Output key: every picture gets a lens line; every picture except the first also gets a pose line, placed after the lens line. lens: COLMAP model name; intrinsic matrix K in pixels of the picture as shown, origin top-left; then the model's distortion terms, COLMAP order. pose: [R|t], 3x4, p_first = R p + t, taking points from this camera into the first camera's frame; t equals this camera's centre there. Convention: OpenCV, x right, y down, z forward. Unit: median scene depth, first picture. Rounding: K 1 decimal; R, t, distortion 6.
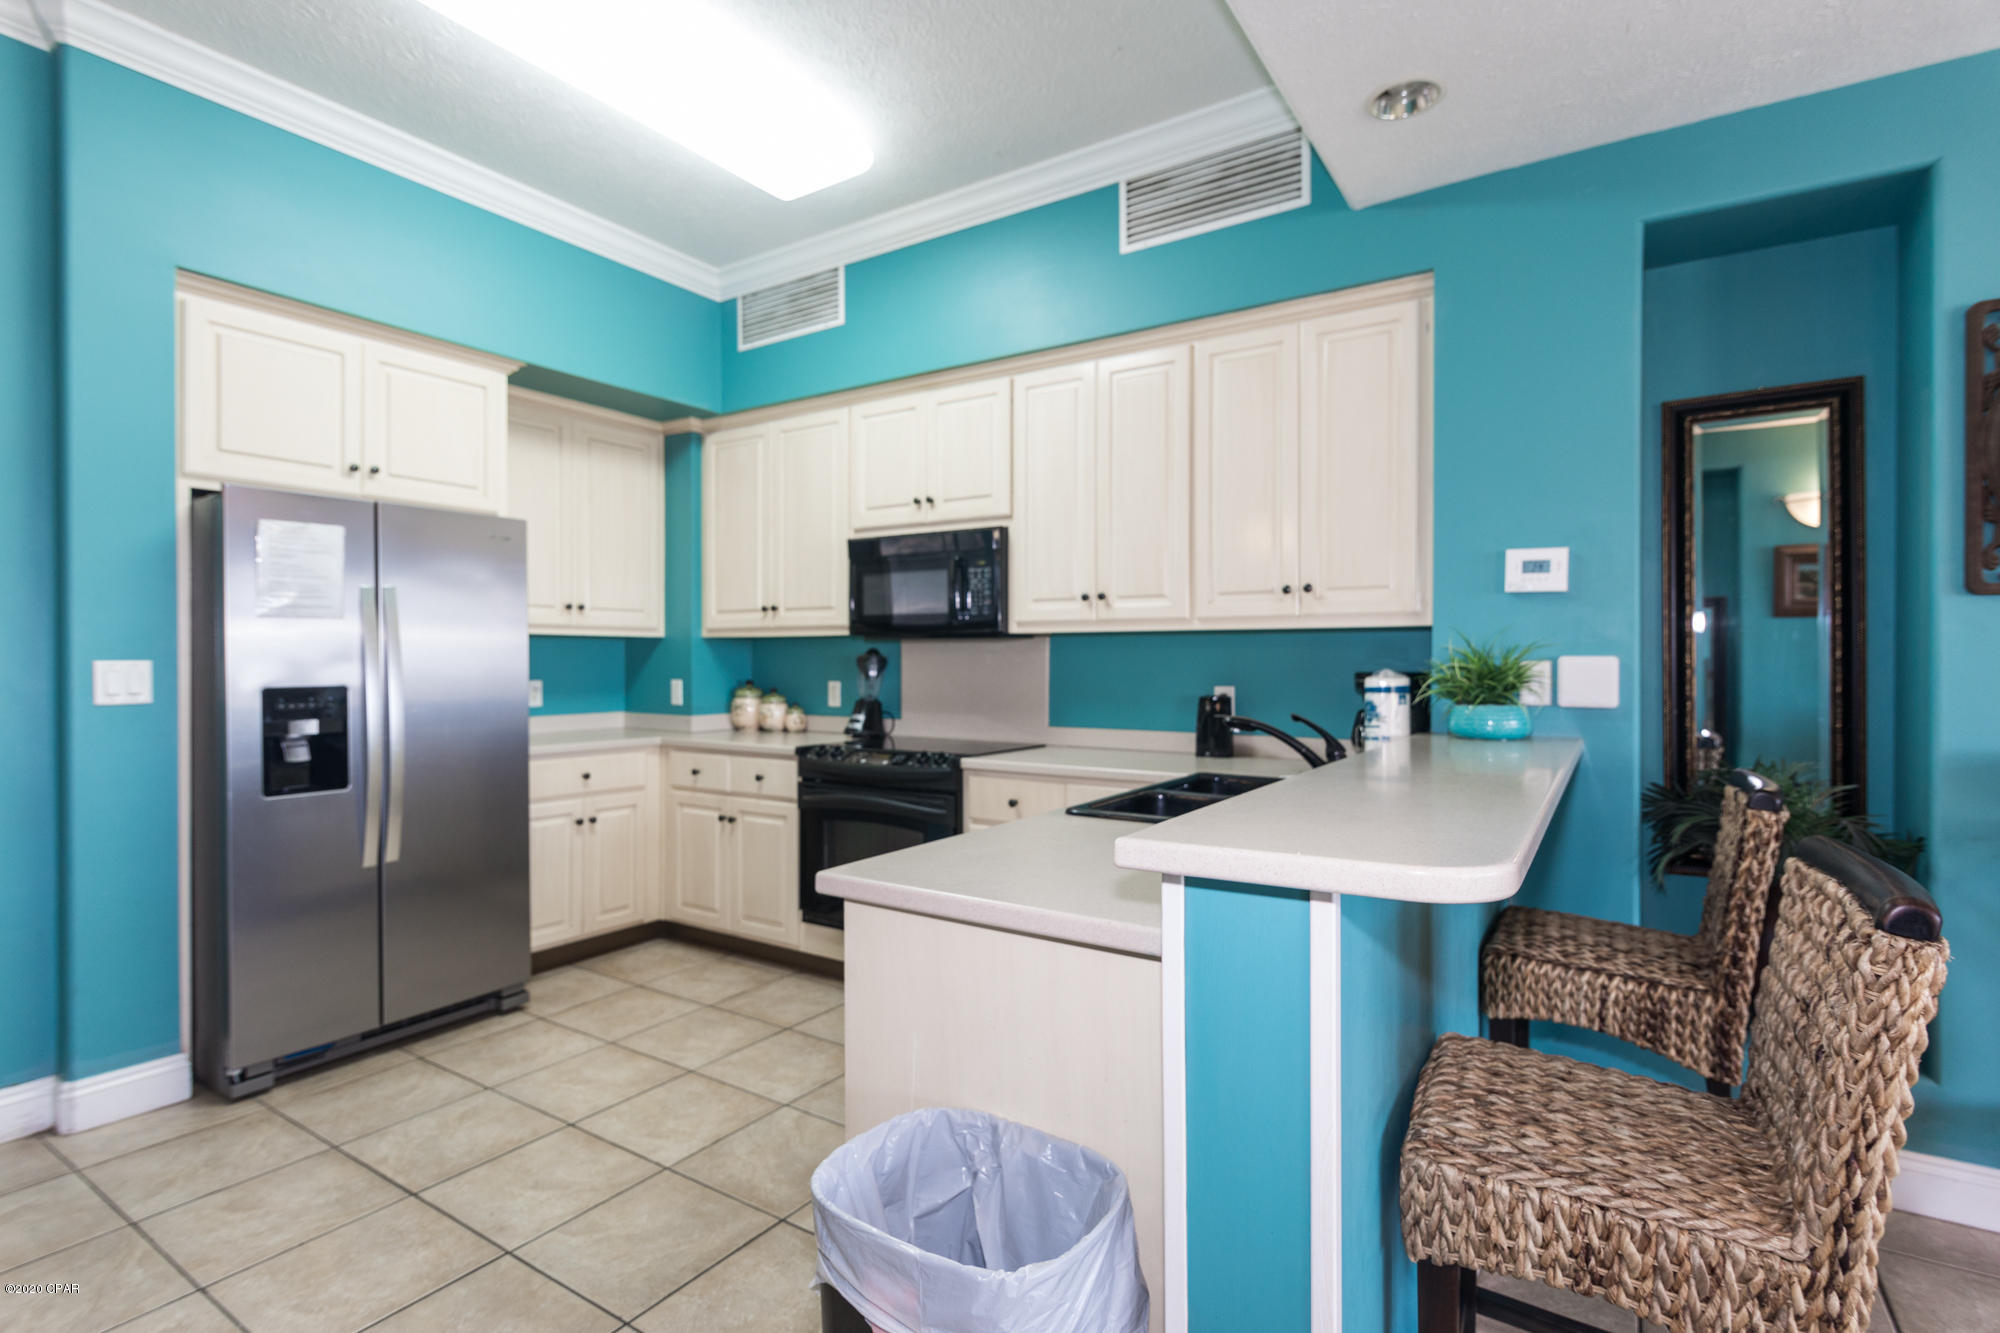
lens RADIAL K [[962.9, 0, 988.3], [0, 962.9, 676.1], [0, 0, 1]] dist [0.005181, -0.001662]
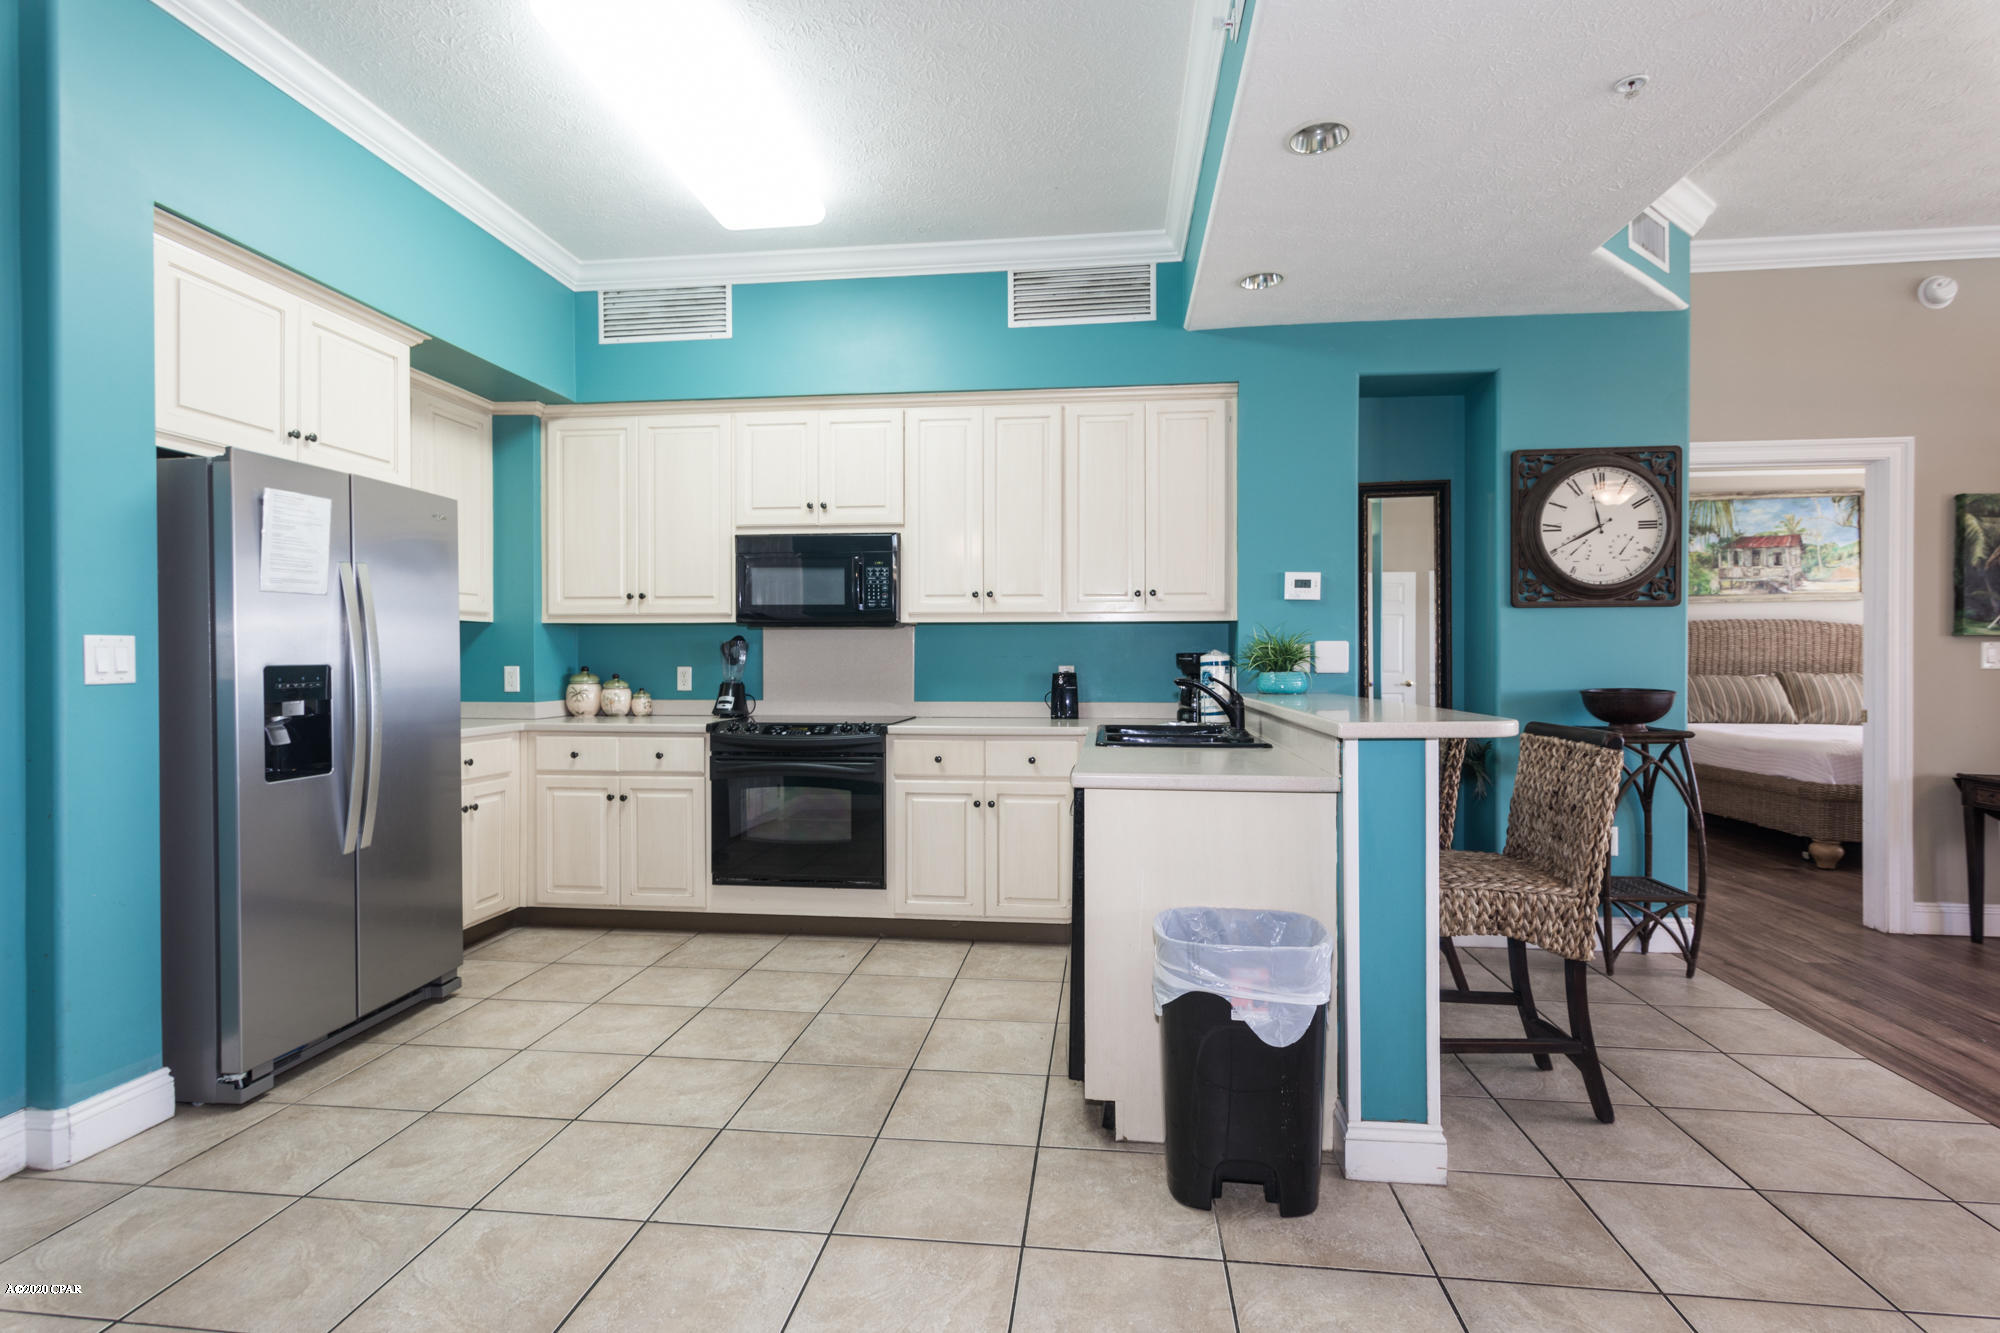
lens RADIAL K [[962.9, 0, 996.3], [0, 962.9, 675.6], [0, 0, 1]] dist [0.005181, -0.001662]
pose [[0.895835, -0.009092, 0.444294, -0.492402], [0.008610, 0.999958, 0.003102, 0.023045], [-0.444303, 0.001046, 0.895876, -0.152999]]
